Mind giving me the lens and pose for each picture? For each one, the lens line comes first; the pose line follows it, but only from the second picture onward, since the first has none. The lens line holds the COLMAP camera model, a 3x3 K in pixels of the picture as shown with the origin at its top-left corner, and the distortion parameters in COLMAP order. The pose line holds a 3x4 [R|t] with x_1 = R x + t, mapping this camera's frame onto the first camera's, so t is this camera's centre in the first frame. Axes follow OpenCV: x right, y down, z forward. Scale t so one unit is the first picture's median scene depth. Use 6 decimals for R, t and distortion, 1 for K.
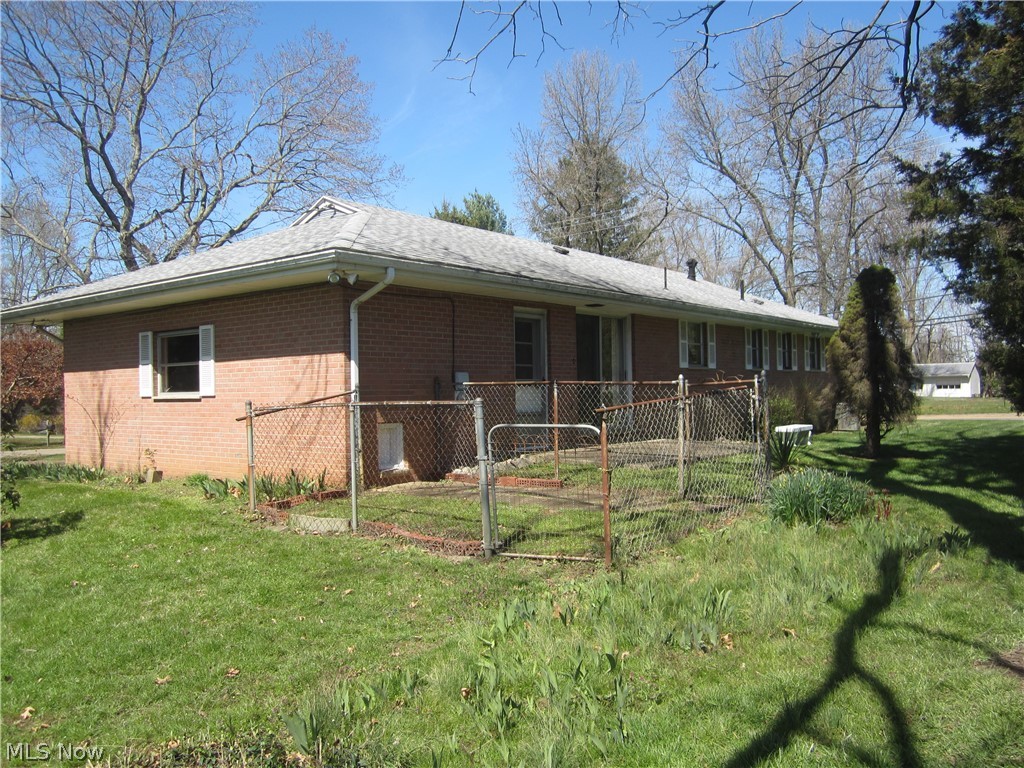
lens RADIAL K [[850.8, 0, 509.7], [0, 850.8, 388.3], [0, 0, 1]] dist [-0.039580, 0.000462]
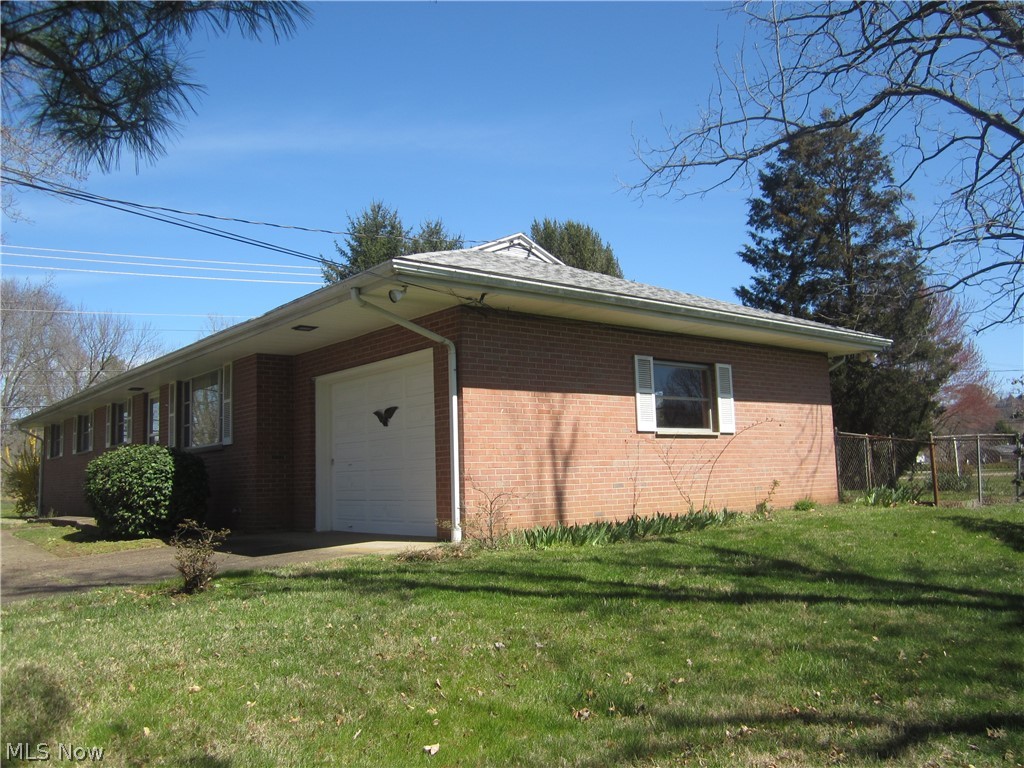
lens RADIAL K [[850.8, 0, 508.8], [0, 850.8, 381.2], [0, 0, 1]] dist [-0.039580, 0.000462]
pose [[0.220957, 0.120342, 0.967831, -1.392663], [0.020619, 0.991560, -0.128000, 0.071603], [-0.975066, 0.048238, 0.216610, 1.019039]]
